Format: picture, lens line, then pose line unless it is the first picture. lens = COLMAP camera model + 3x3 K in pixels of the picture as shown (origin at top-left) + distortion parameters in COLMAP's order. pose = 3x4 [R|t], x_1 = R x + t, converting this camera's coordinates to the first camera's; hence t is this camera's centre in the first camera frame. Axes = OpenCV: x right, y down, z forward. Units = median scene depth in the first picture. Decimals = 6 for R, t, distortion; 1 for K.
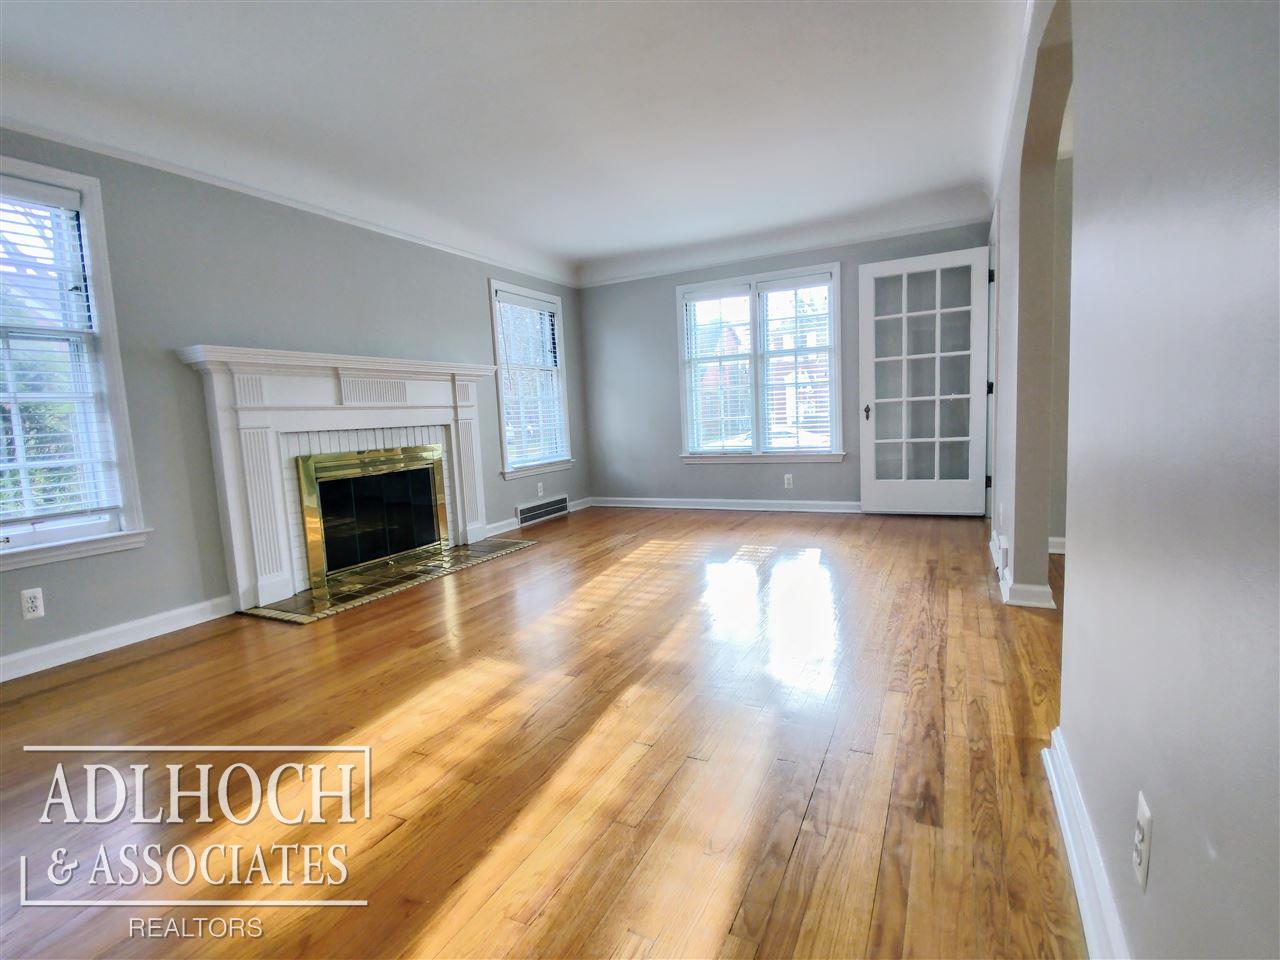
lens RADIAL K [[622.7, 0, 640.0], [0, 622.7, 480.0], [0, 0, 1]] dist [-0.001253, -0.000210]
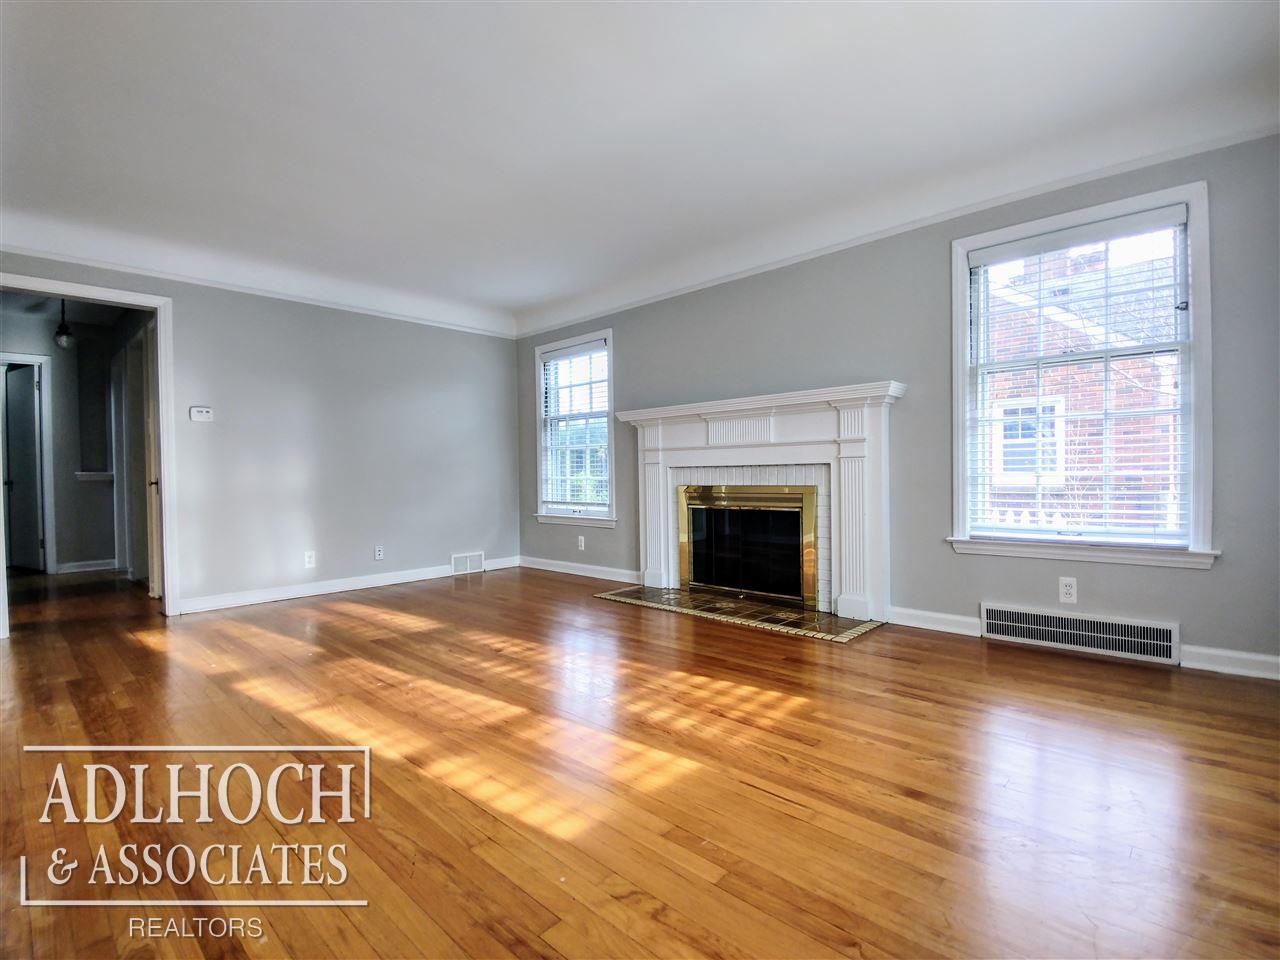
lens RADIAL K [[622.7, 0, 640.0], [0, 622.7, 480.0], [0, 0, 1]] dist [-0.001253, -0.000210]
pose [[-0.281816, 0.063677, -0.957353, 0.552657], [-0.074134, 0.993367, 0.087895, -0.121427], [0.956600, 0.095742, -0.275226, 0.990560]]
